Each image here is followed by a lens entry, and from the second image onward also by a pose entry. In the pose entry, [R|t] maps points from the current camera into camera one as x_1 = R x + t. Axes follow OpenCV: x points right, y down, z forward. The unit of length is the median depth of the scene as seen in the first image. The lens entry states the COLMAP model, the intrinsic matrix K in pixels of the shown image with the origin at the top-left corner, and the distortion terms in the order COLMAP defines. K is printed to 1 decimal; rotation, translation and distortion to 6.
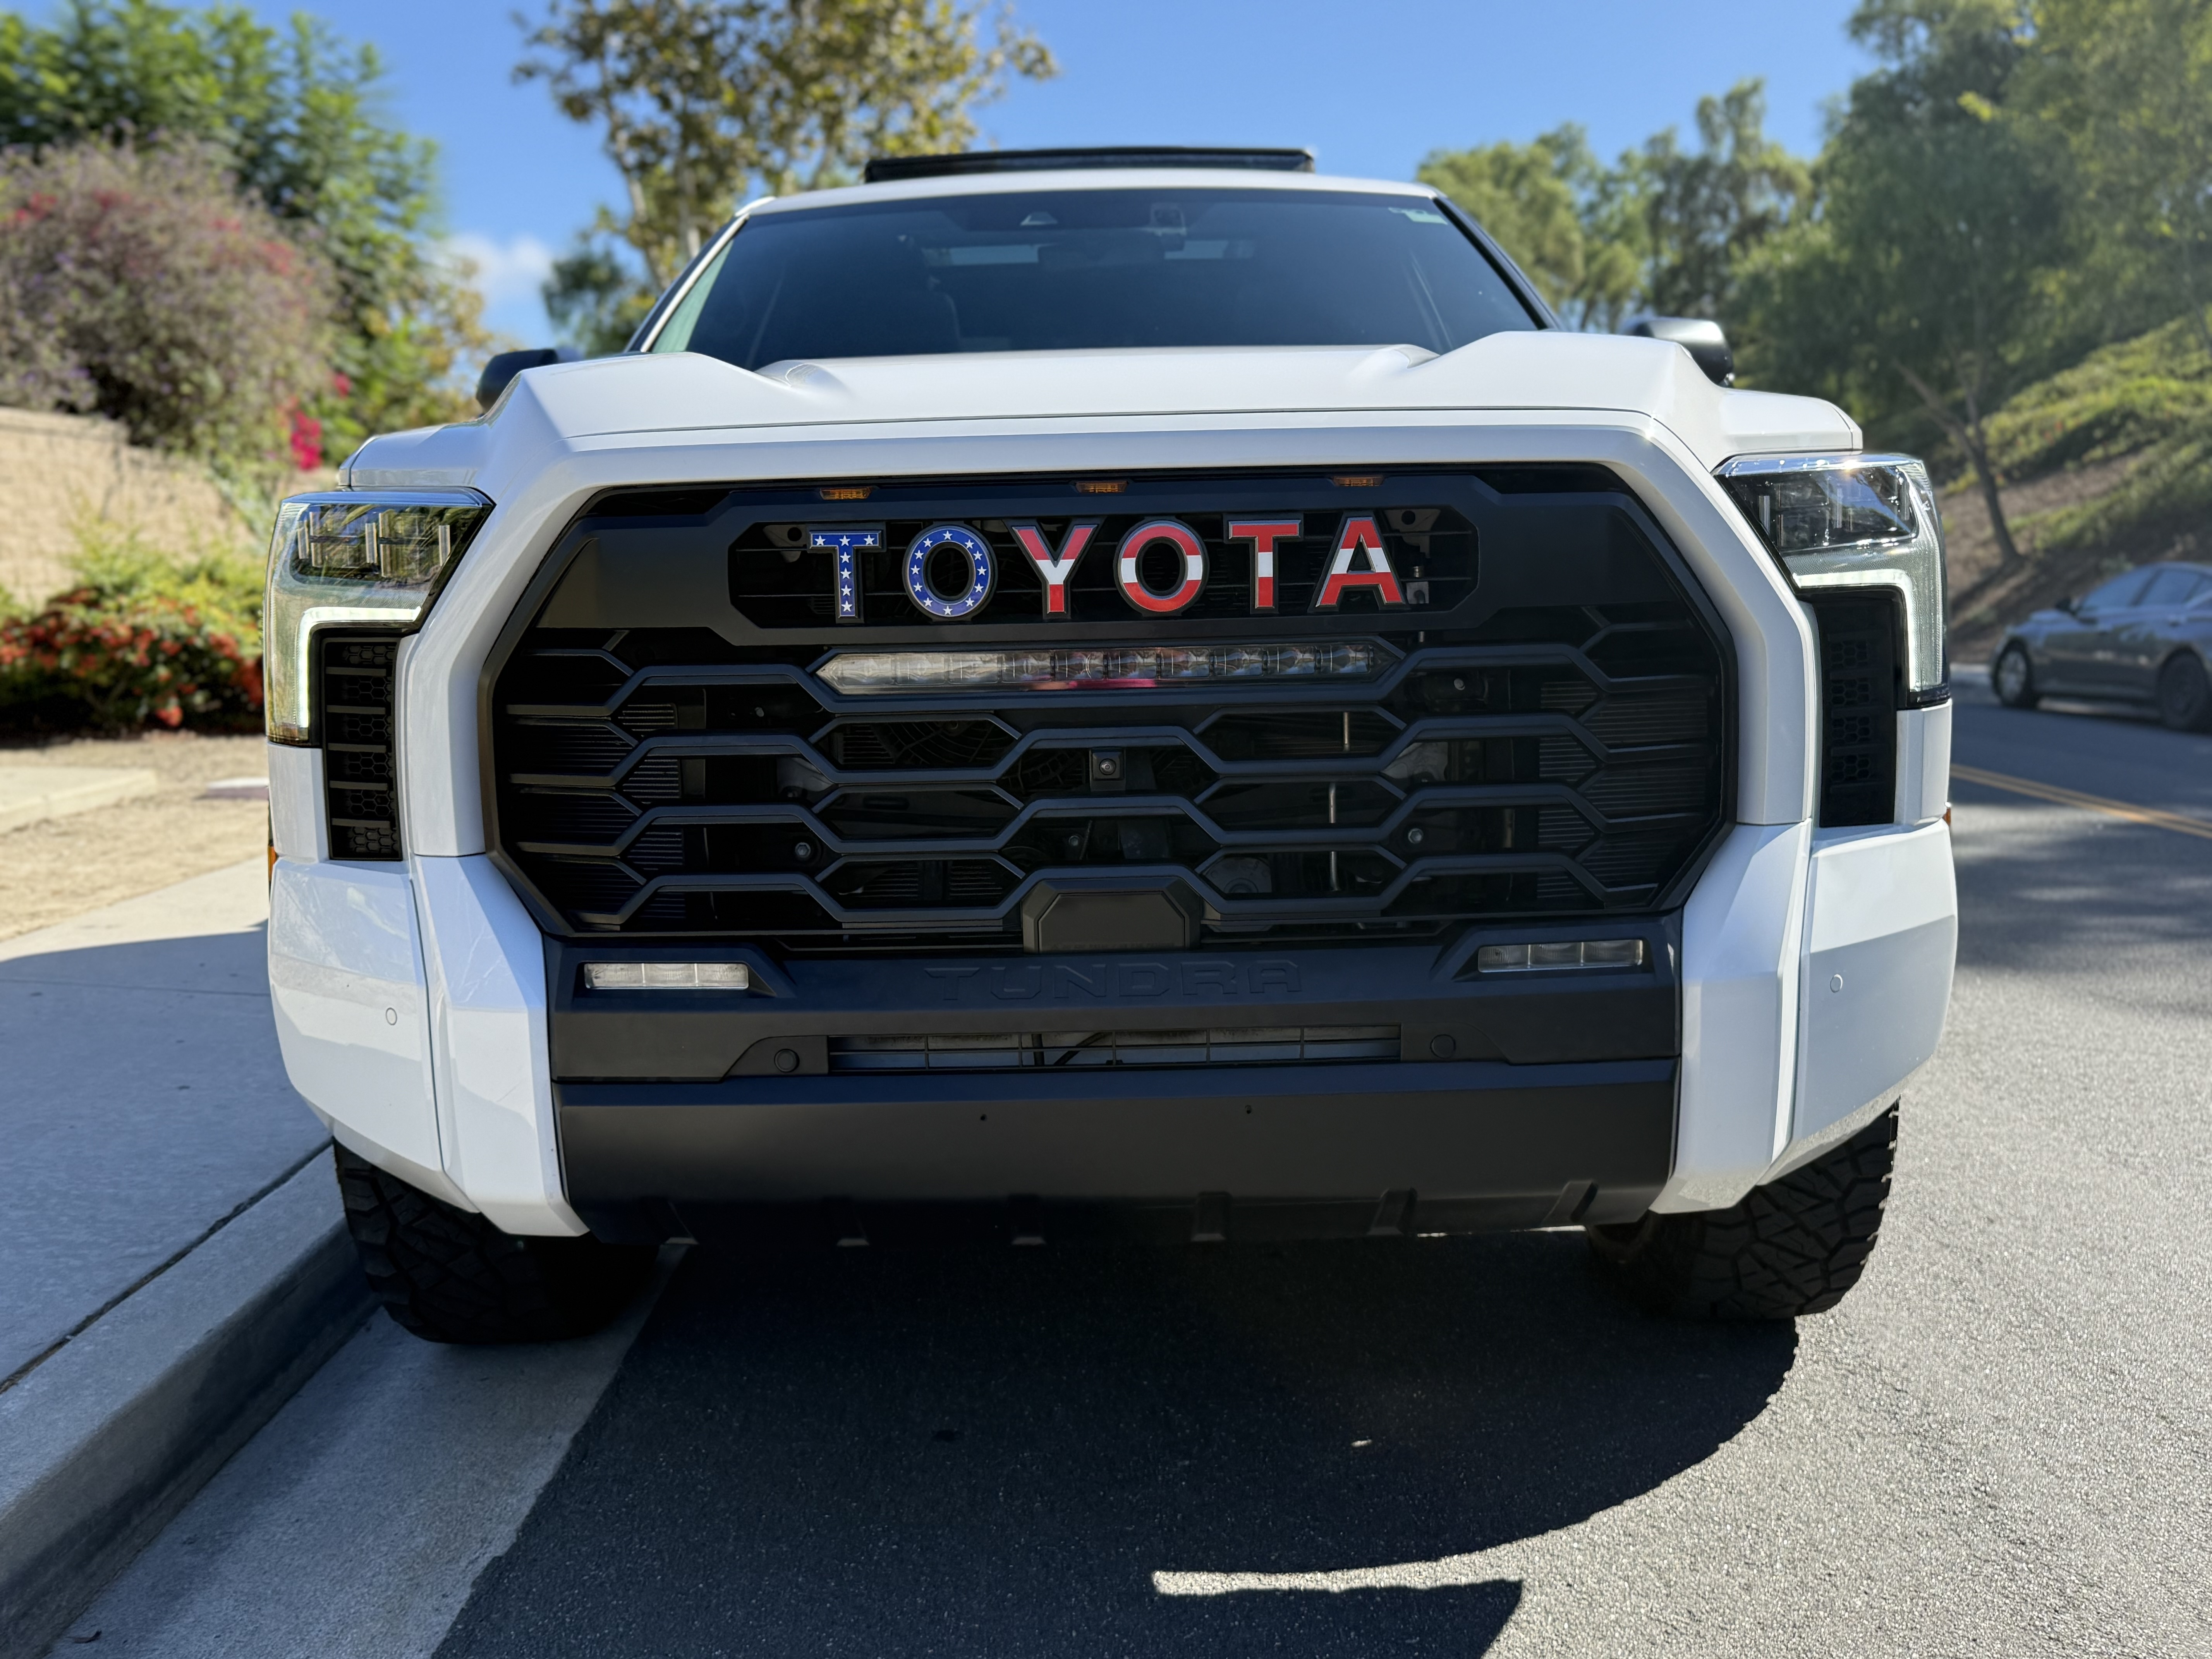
lens RADIAL K [[1901.2, 0, 1106.0], [0, 1901.2, 829.5], [0, 0, 1]] dist [0.087229, -0.165112]
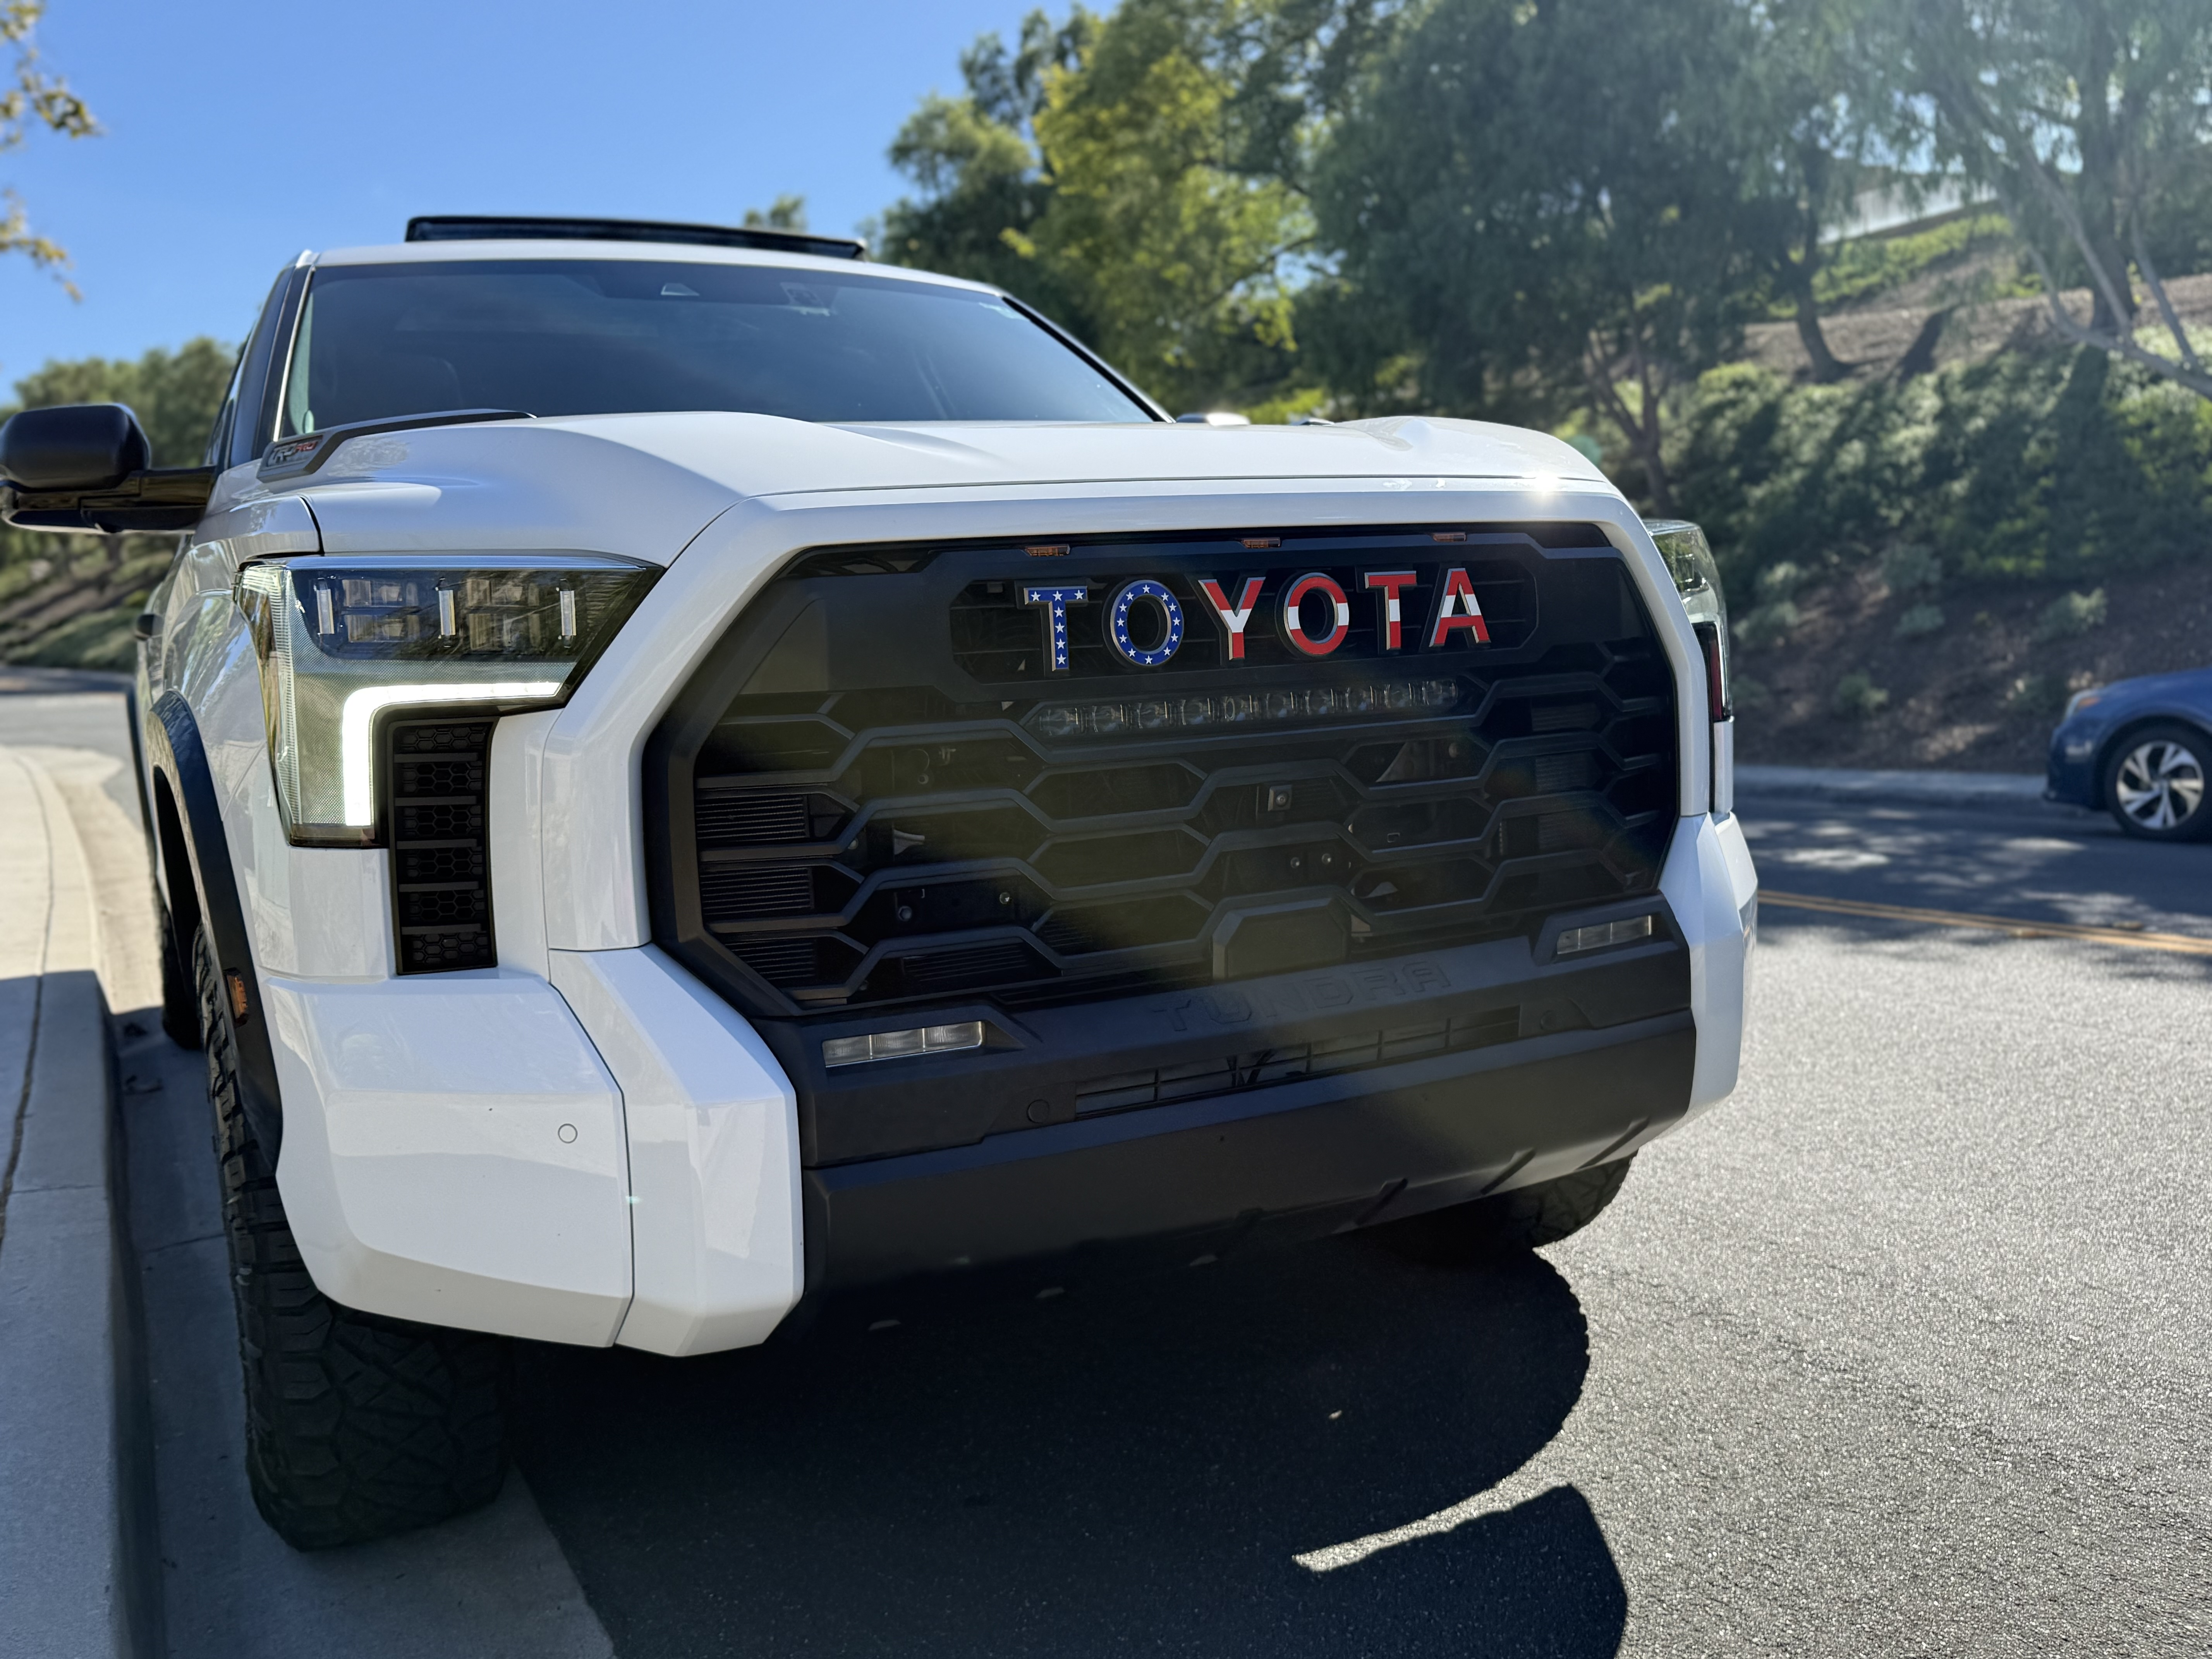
lens RADIAL K [[1901.2, 0, 1106.0], [0, 1901.2, 829.5], [0, 0, 1]] dist [0.087229, -0.165112]
pose [[0.884755, -0.072240, 0.460424, -0.561271], [0.094030, 0.995267, -0.024533, 0.001542], [-0.456473, 0.064999, 0.887360, 0.081087]]
